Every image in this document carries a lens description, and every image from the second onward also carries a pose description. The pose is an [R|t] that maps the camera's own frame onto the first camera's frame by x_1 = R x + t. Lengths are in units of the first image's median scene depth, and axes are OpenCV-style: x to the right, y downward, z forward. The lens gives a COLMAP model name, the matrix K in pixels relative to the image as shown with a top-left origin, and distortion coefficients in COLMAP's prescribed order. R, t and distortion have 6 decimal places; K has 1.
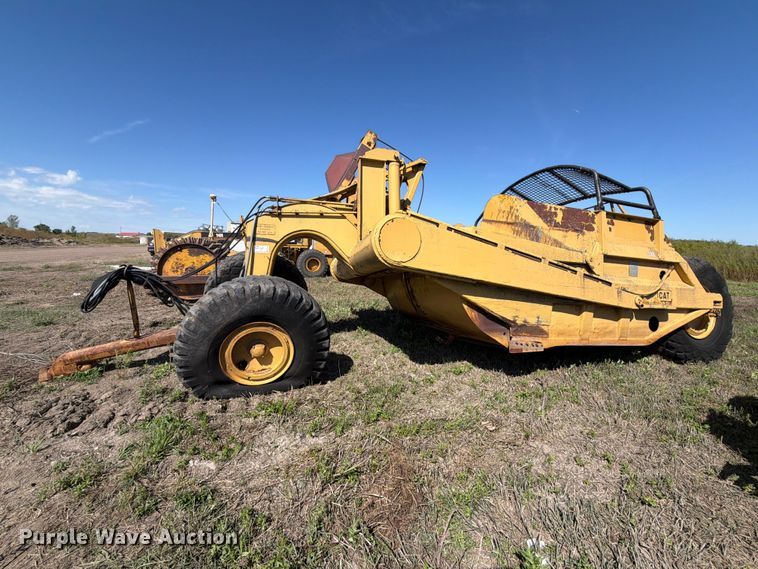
lens RADIAL K [[306.7, 0, 380.6], [0, 306.7, 290.9], [0, 0, 1]] dist [0.003909, 0.000214]
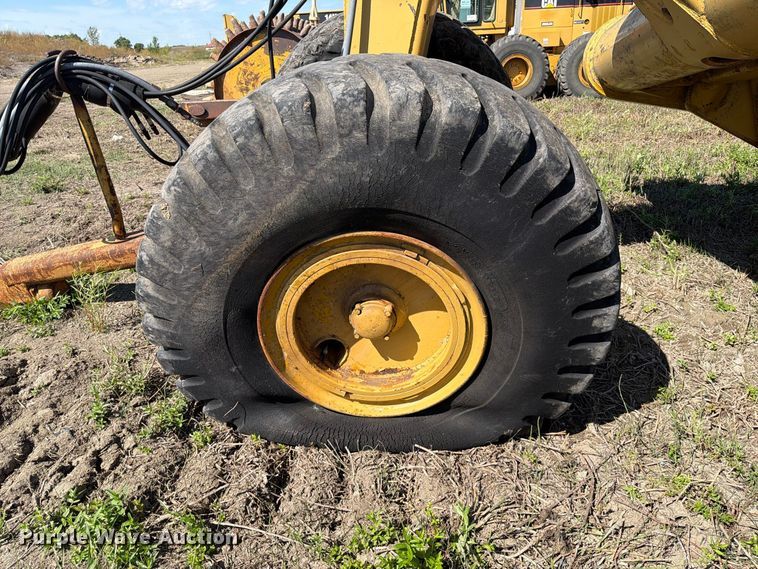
lens RADIAL K [[547.2, 0, 382.6], [0, 547.2, 280.3], [0, 0, 1]] dist [0.038618, -0.016185]
pose [[0.912451, 0.102279, -0.396198, -0.175039], [0.001682, 0.967311, 0.253587, 0.018451], [0.409183, -0.232052, 0.882452, 0.524226]]
